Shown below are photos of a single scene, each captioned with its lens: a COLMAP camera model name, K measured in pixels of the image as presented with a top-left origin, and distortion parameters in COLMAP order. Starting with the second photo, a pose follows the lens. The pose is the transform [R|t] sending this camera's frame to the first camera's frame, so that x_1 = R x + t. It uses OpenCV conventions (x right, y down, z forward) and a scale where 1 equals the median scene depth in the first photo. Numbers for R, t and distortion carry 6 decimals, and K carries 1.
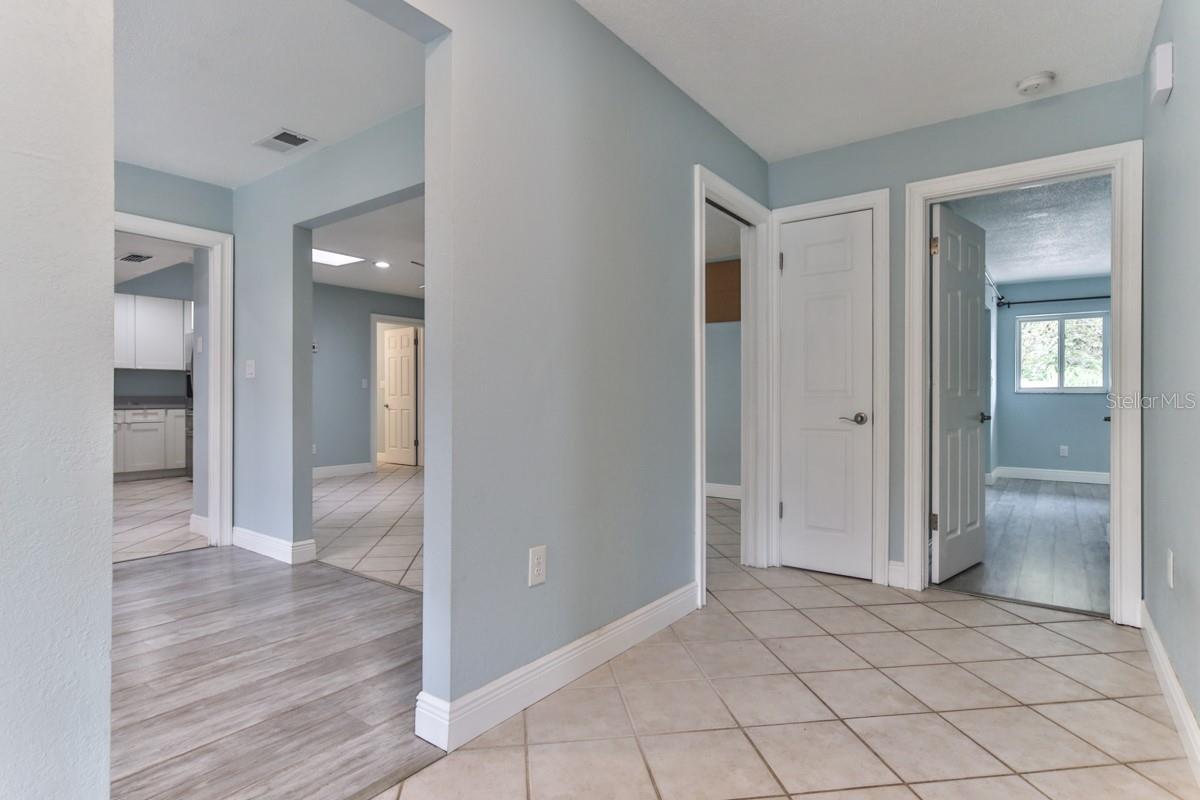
lens RADIAL K [[614.3, 0, 589.4], [0, 614.3, 401.0], [0, 0, 1]] dist [-0.000488, 0.000524]
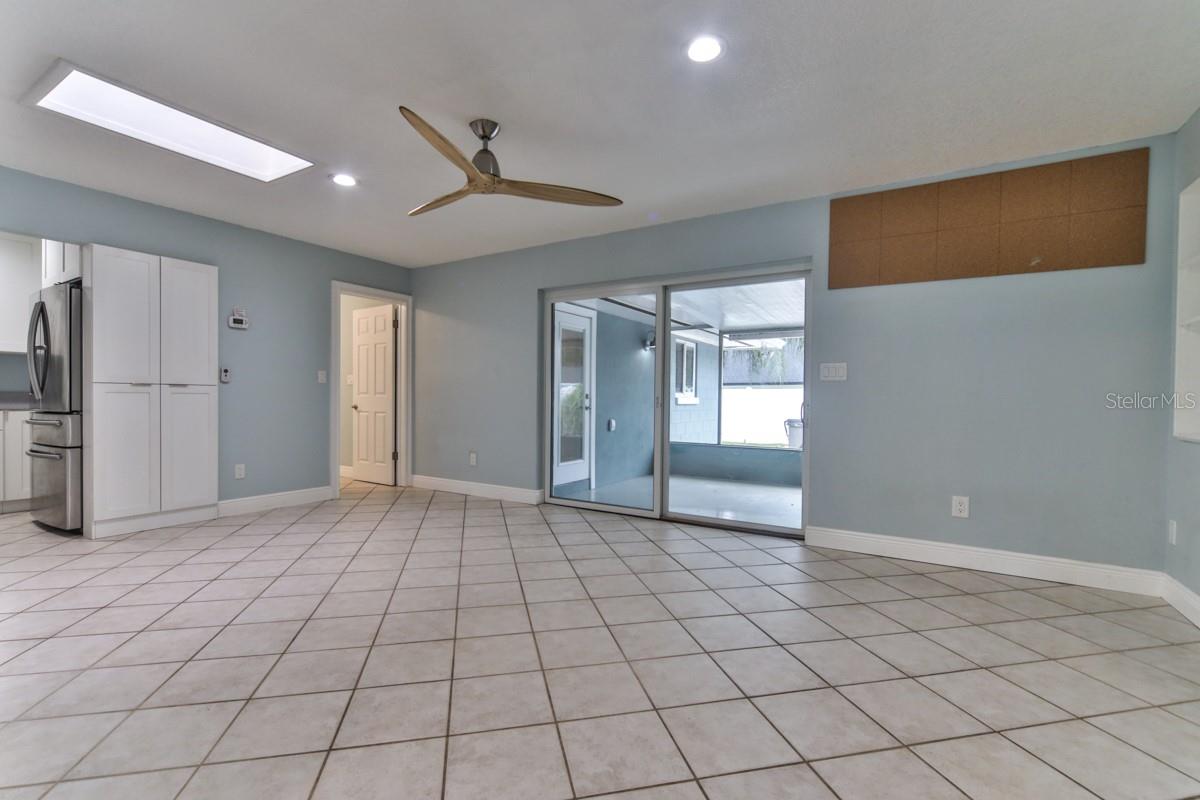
lens RADIAL K [[524.4, 0, 592.1], [0, 524.4, 405.5], [0, 0, 1]] dist [-0.006168, 0.003612]
pose [[0.995538, 0.008498, 0.093977, -0.119685], [-0.009464, 0.999907, 0.009838, -0.004225], [-0.093885, -0.010684, 0.995526, 0.396251]]
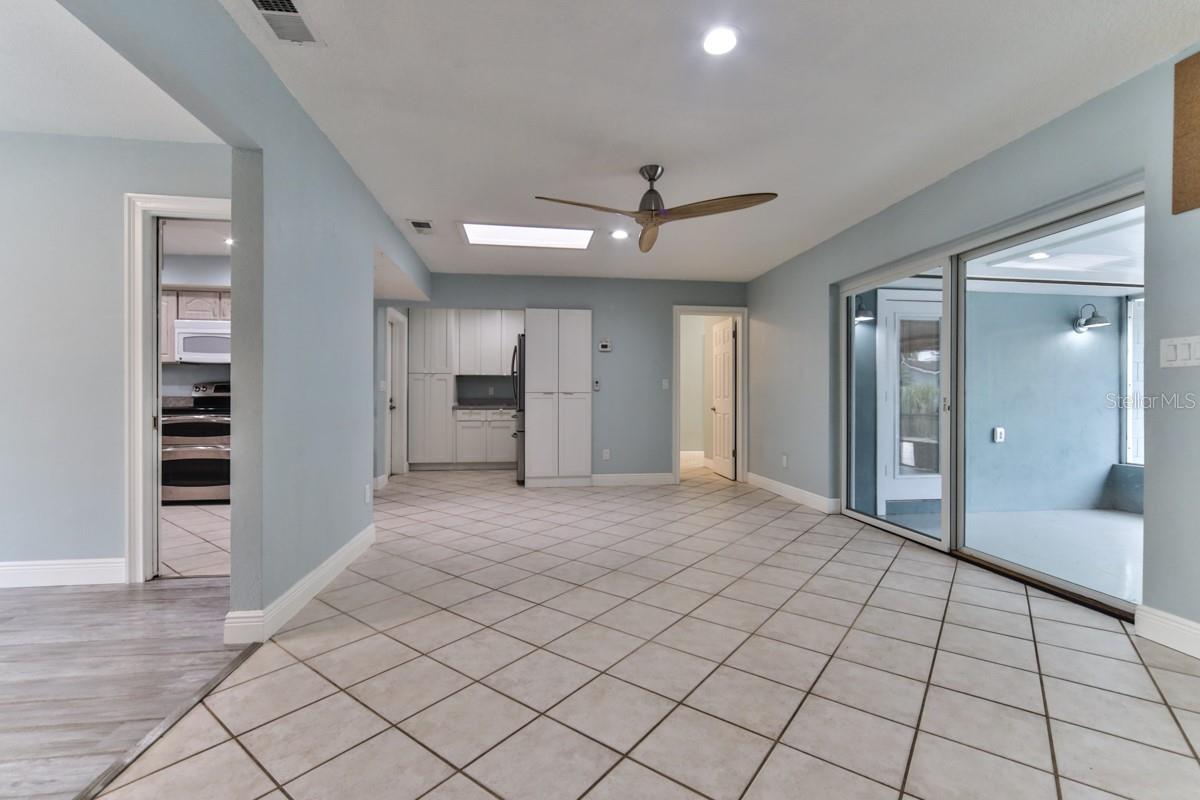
lens RADIAL K [[524.4, 0, 608.2], [0, 524.4, 397.8], [0, 0, 1]] dist [-0.006168, 0.003612]
pose [[0.721880, -0.000275, -0.692018, 0.113920], [-0.005210, 0.999969, -0.005832, -0.004031], [0.691998, 0.007815, 0.721857, 0.433296]]
